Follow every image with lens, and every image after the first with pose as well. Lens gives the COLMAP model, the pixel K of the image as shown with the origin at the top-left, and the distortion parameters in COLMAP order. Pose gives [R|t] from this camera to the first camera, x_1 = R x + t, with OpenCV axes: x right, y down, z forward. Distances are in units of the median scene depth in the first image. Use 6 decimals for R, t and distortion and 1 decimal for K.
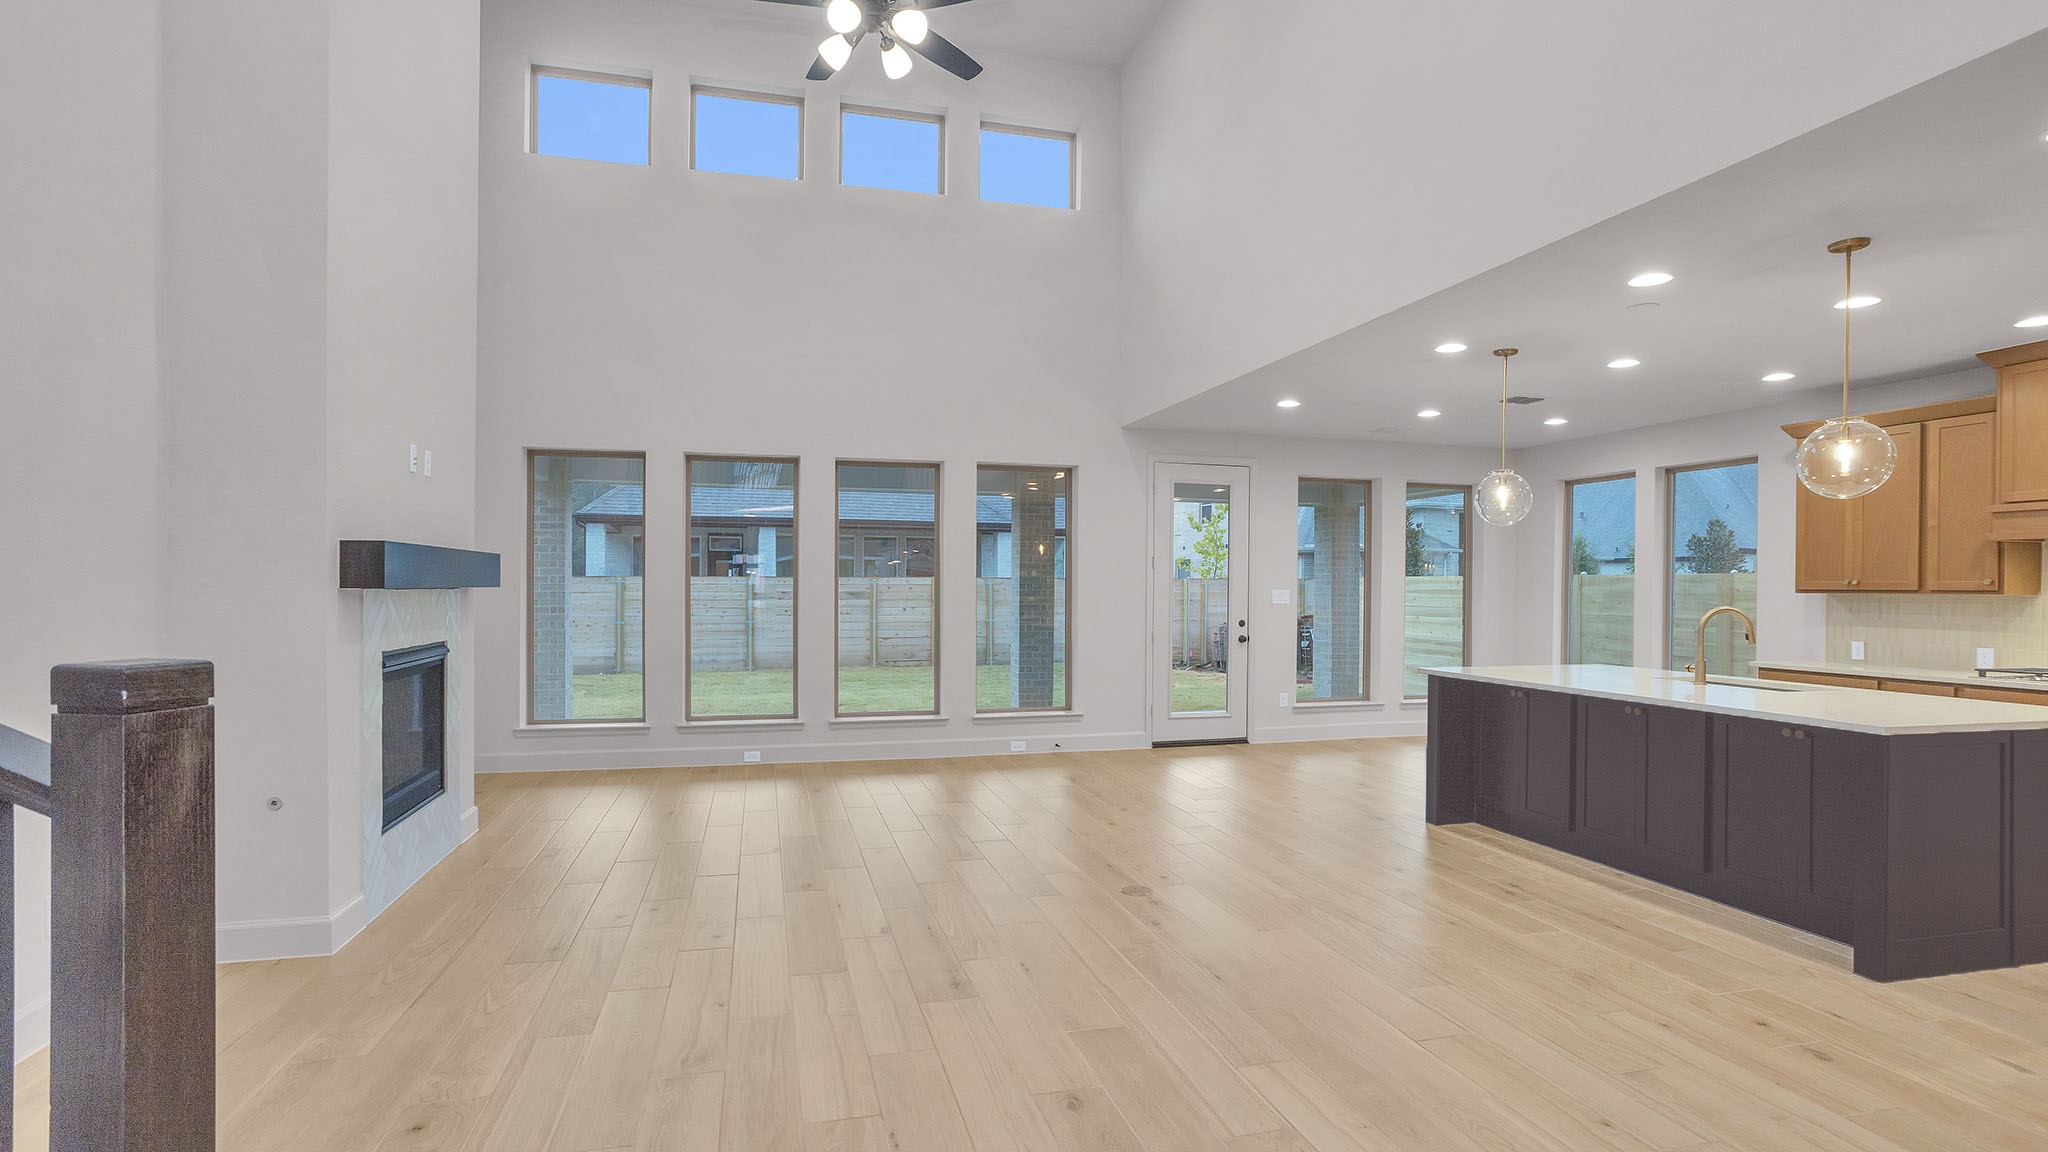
lens RADIAL K [[971.8, 0, 1027.6], [0, 971.8, 585.1], [0, 0, 1]] dist [-0.047733, 0.016629]
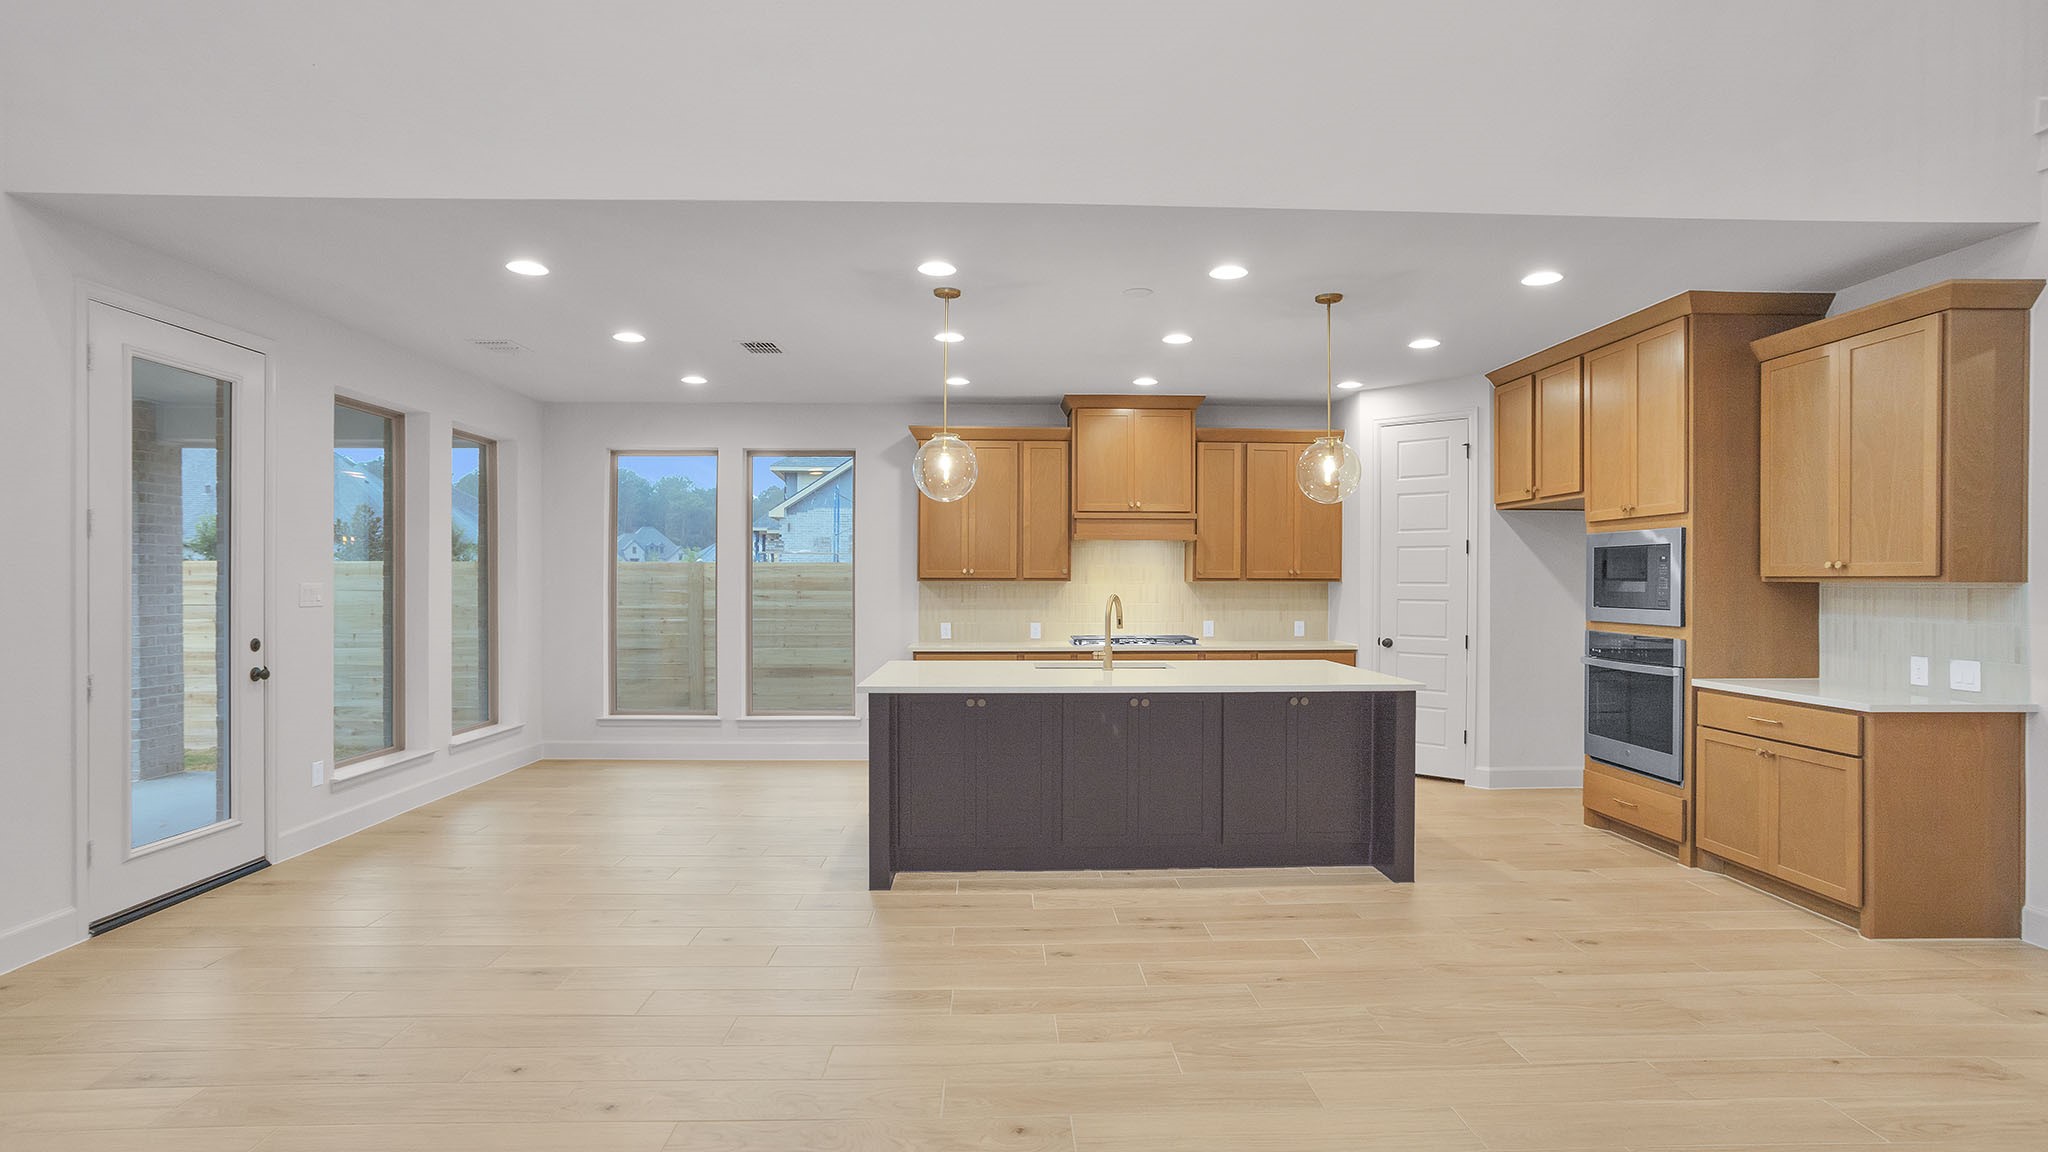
lens RADIAL K [[971.8, 0, 1027.6], [0, 971.8, 585.1], [0, 0, 1]] dist [-0.047733, 0.016629]
pose [[0.227271, -0.010075, 0.973779, -0.204853], [-0.000541, 0.999945, 0.010472, 0.000781], [-0.973831, -0.002907, 0.227253, 0.507199]]
